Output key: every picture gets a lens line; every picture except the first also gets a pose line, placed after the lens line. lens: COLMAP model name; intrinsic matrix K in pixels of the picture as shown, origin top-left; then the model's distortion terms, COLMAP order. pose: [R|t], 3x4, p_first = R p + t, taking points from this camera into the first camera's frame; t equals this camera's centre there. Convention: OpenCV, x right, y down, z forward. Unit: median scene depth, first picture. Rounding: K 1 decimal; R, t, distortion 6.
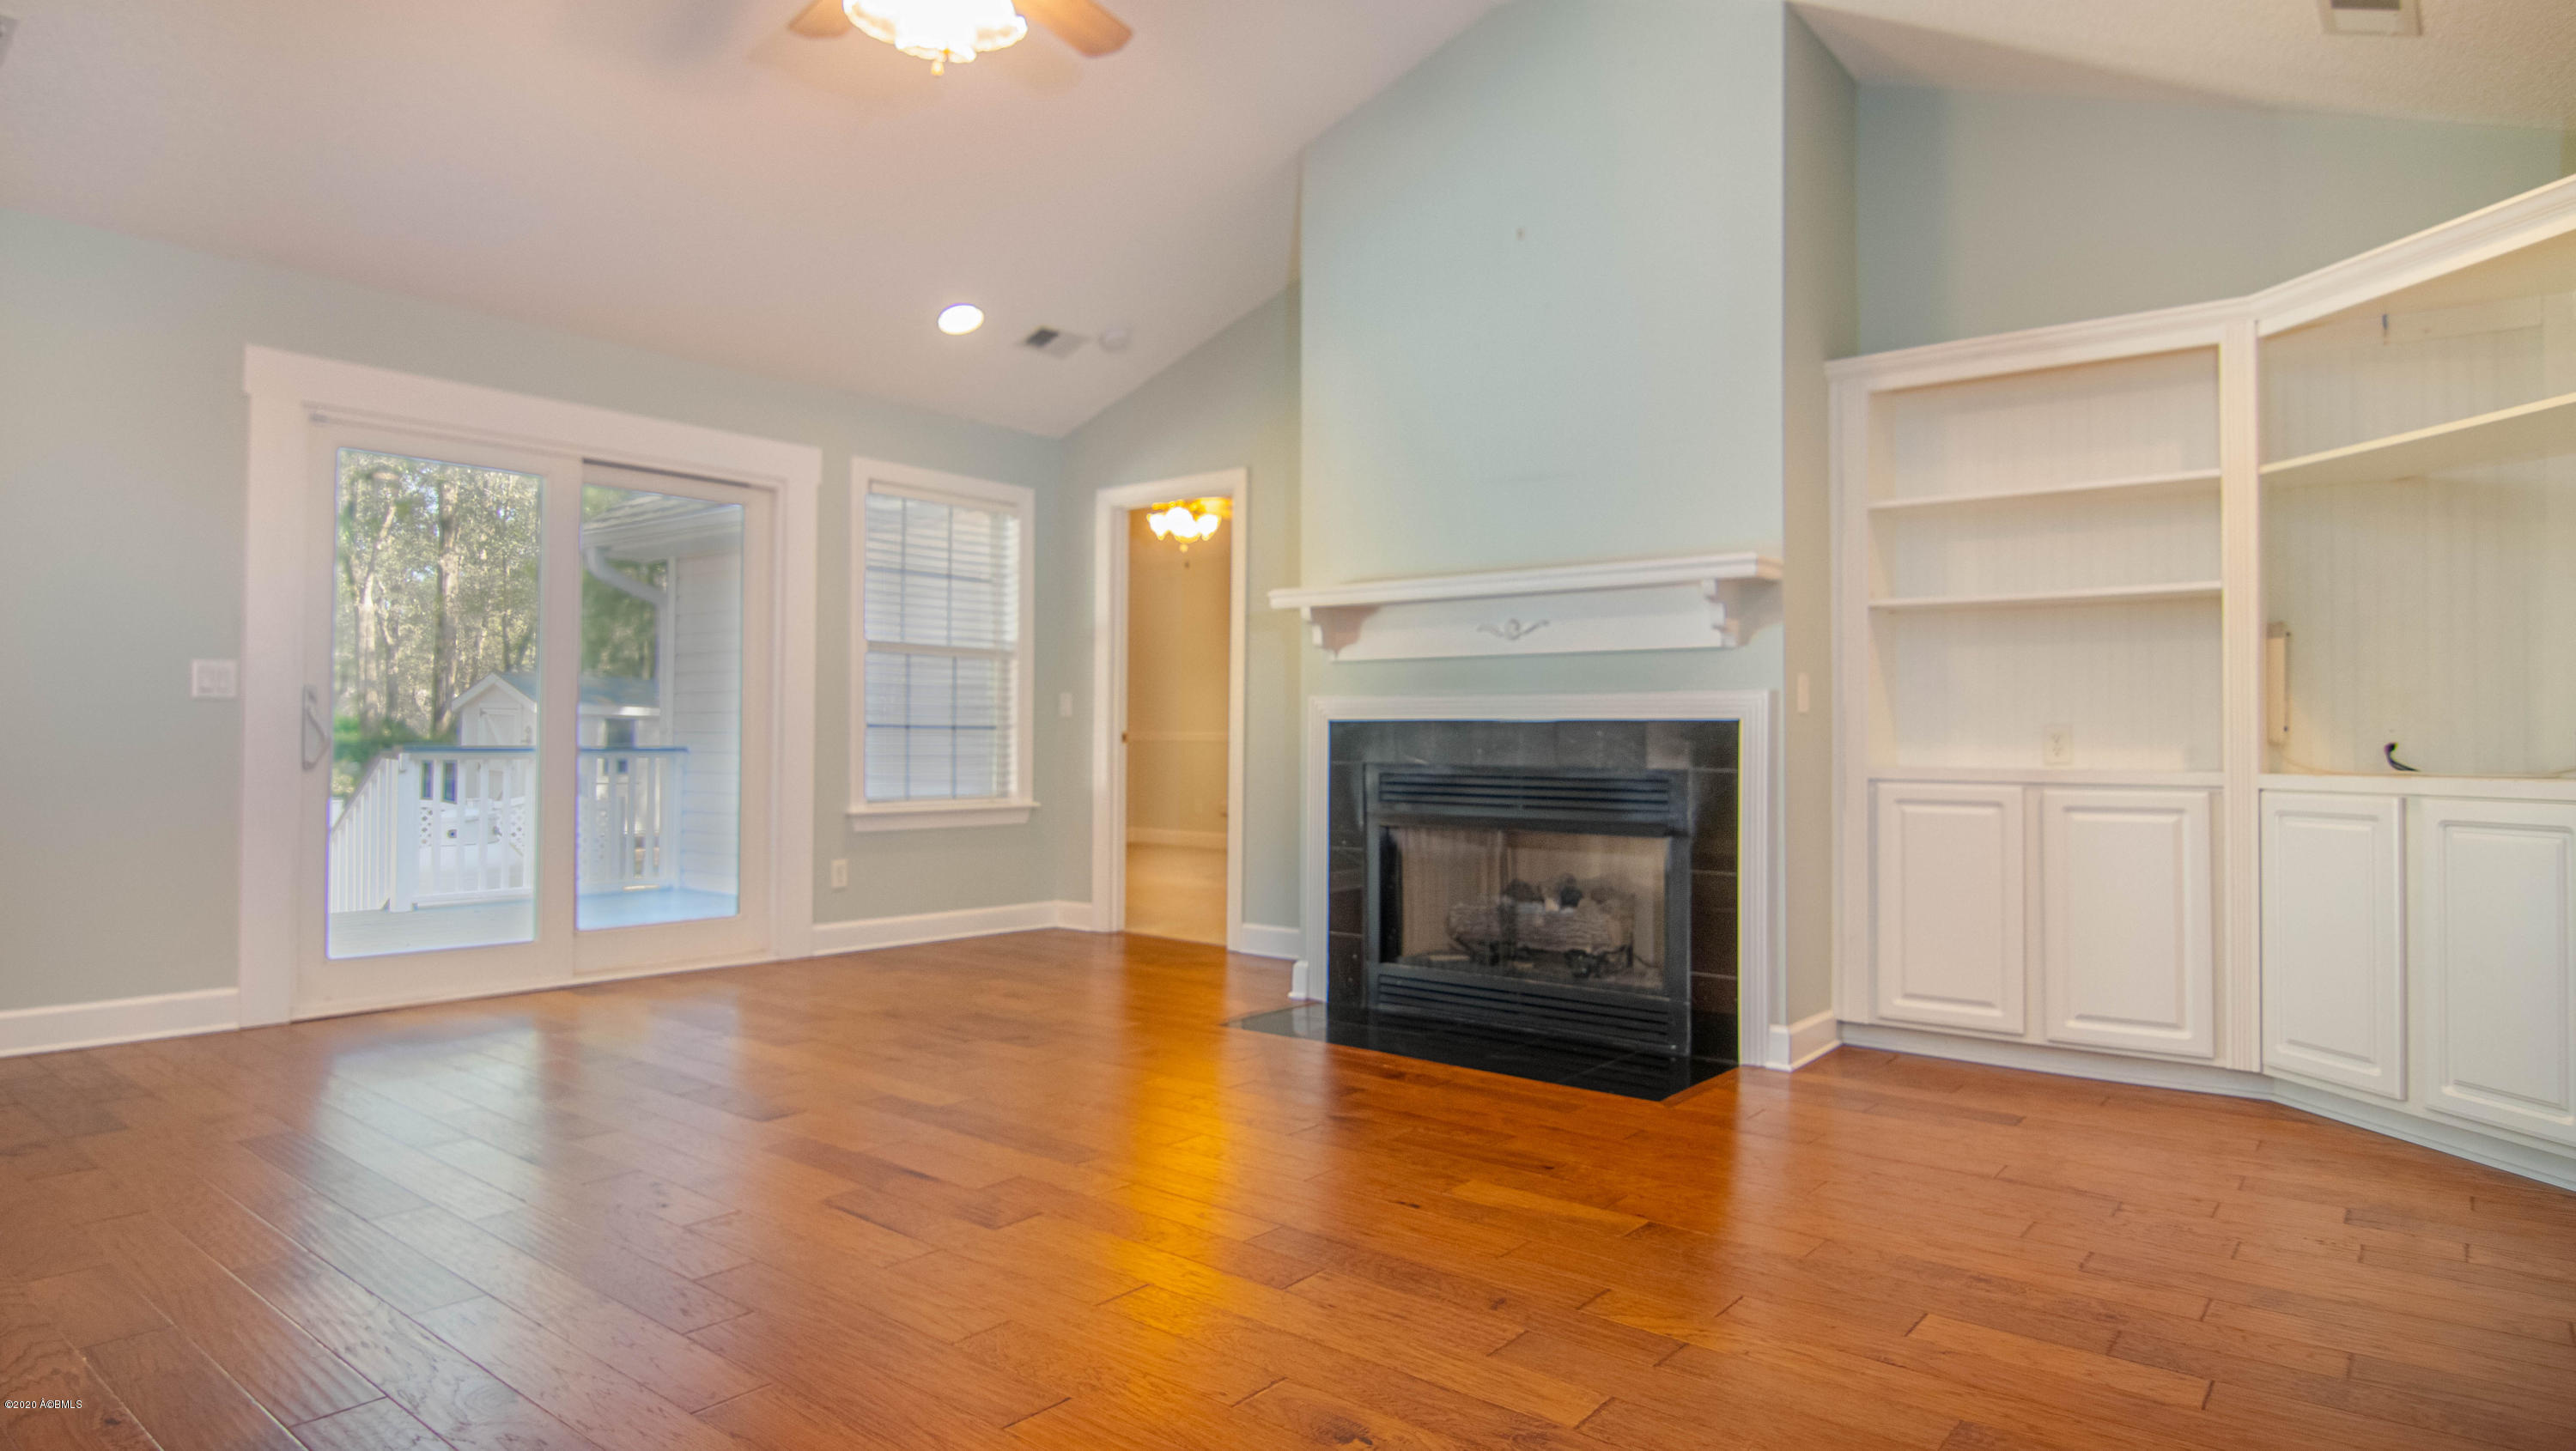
lens RADIAL K [[1474.8, 0, 1288.0], [0, 1474.8, 725.5], [0, 0, 1]] dist [-0.003510, -0.000539]
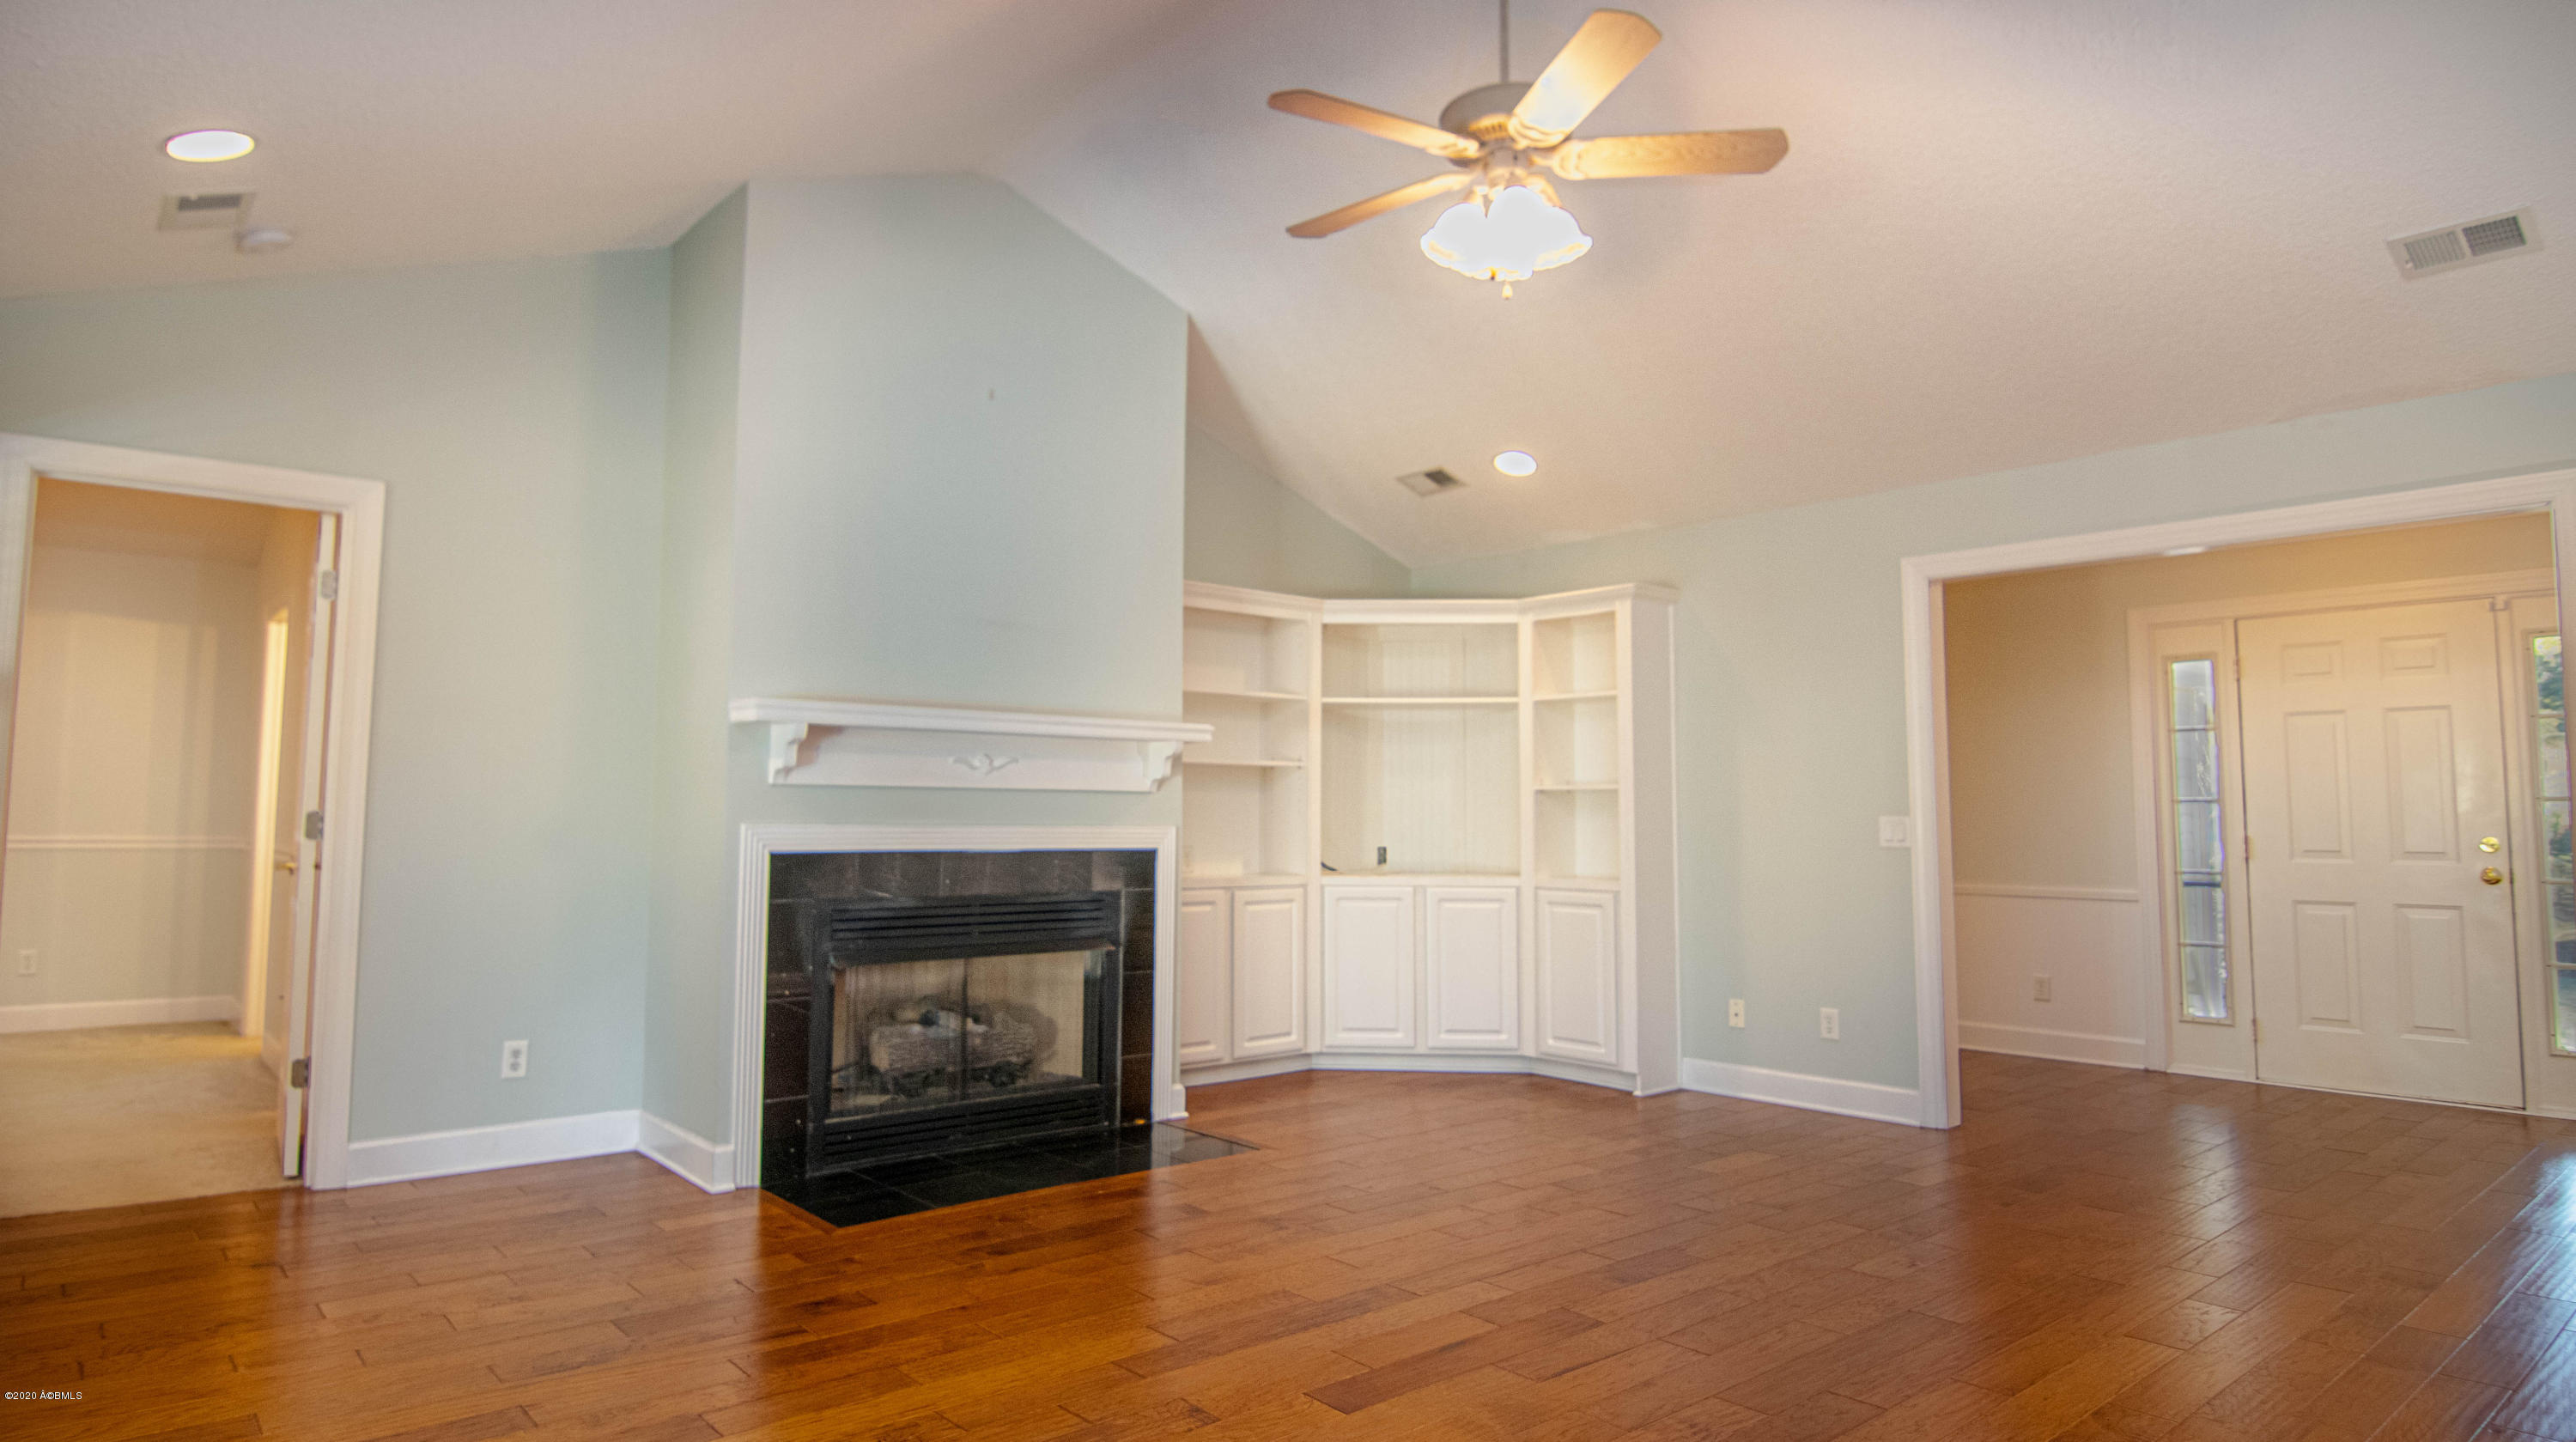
lens RADIAL K [[1400.7, 0, 1288.0], [0, 1400.7, 721.0], [0, 0, 1]] dist [0.001920, 0.000347]
pose [[0.180627, 0.064219, 0.981453, -0.838506], [-0.016573, 0.997923, -0.062246, -0.039528], [-0.983412, -0.005022, 0.181316, 0.638640]]
